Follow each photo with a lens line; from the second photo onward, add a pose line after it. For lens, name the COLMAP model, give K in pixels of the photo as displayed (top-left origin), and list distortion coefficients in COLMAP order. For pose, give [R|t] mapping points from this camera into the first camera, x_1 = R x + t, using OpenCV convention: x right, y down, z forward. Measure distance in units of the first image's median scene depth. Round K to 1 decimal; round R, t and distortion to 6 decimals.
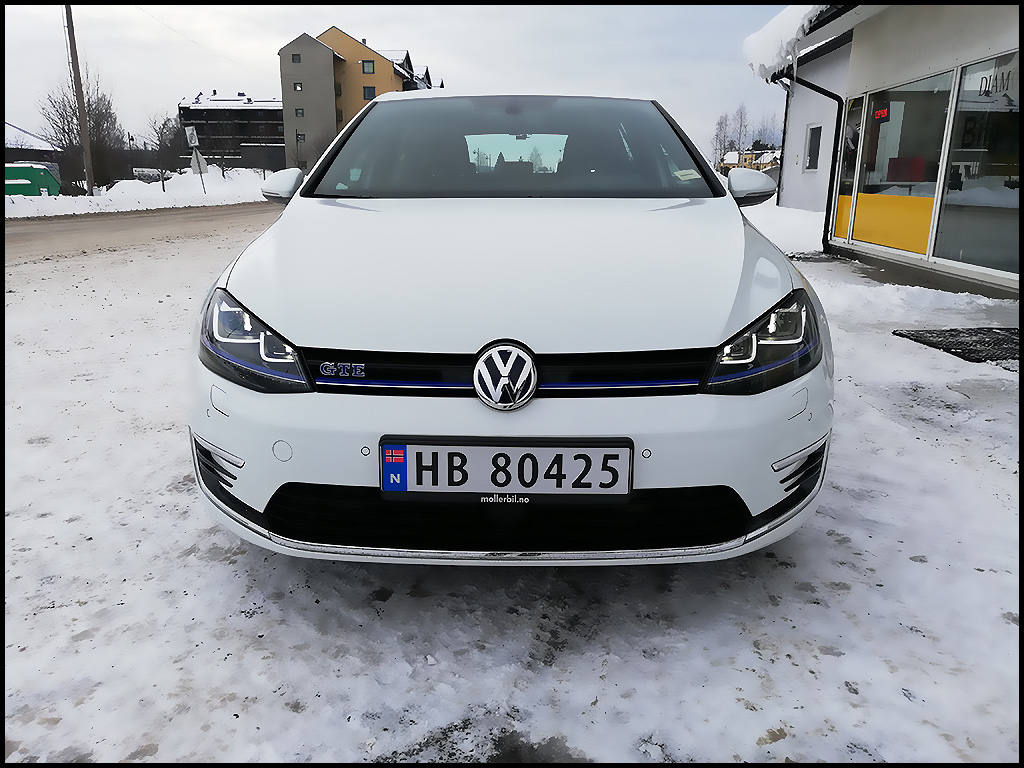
lens RADIAL K [[763.2, 0, 510.3], [0, 763.2, 380.8], [0, 0, 1]] dist [0.027751, -0.054756]
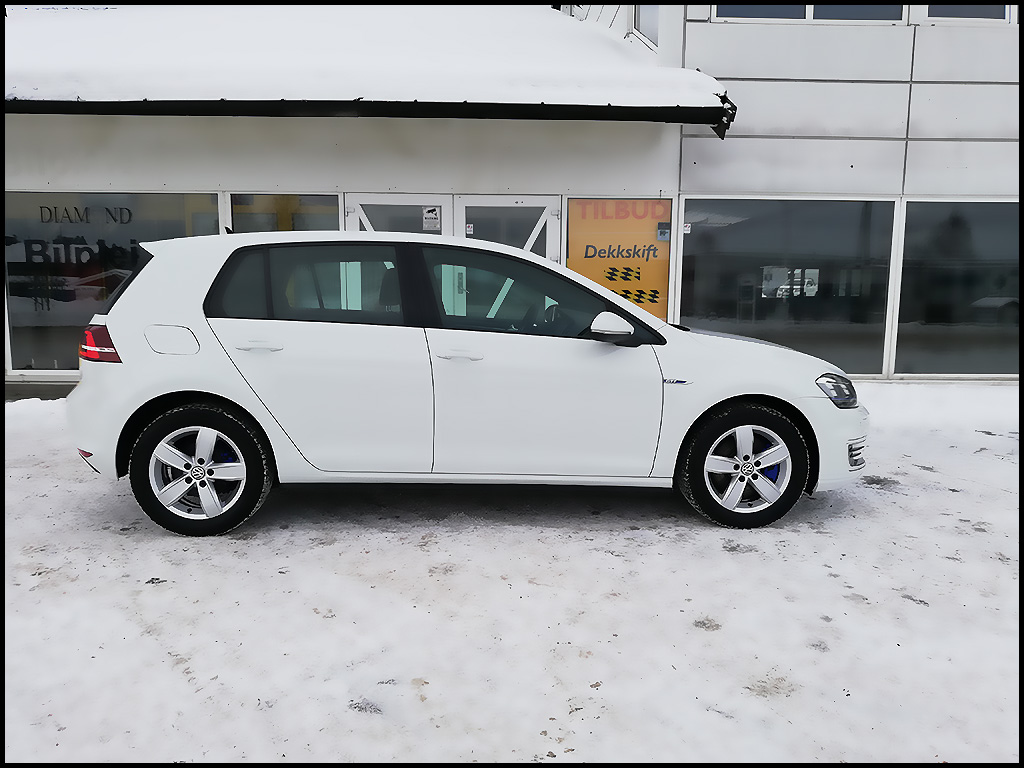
lens RADIAL K [[763.2, 0, 510.3], [0, 763.2, 380.8], [0, 0, 1]] dist [0.027751, -0.054756]
pose [[-0.092326, -0.118563, 0.988645, -2.779017], [0.243237, 0.960120, 0.137857, -0.706934], [-0.965563, 0.253203, -0.059805, 2.335676]]
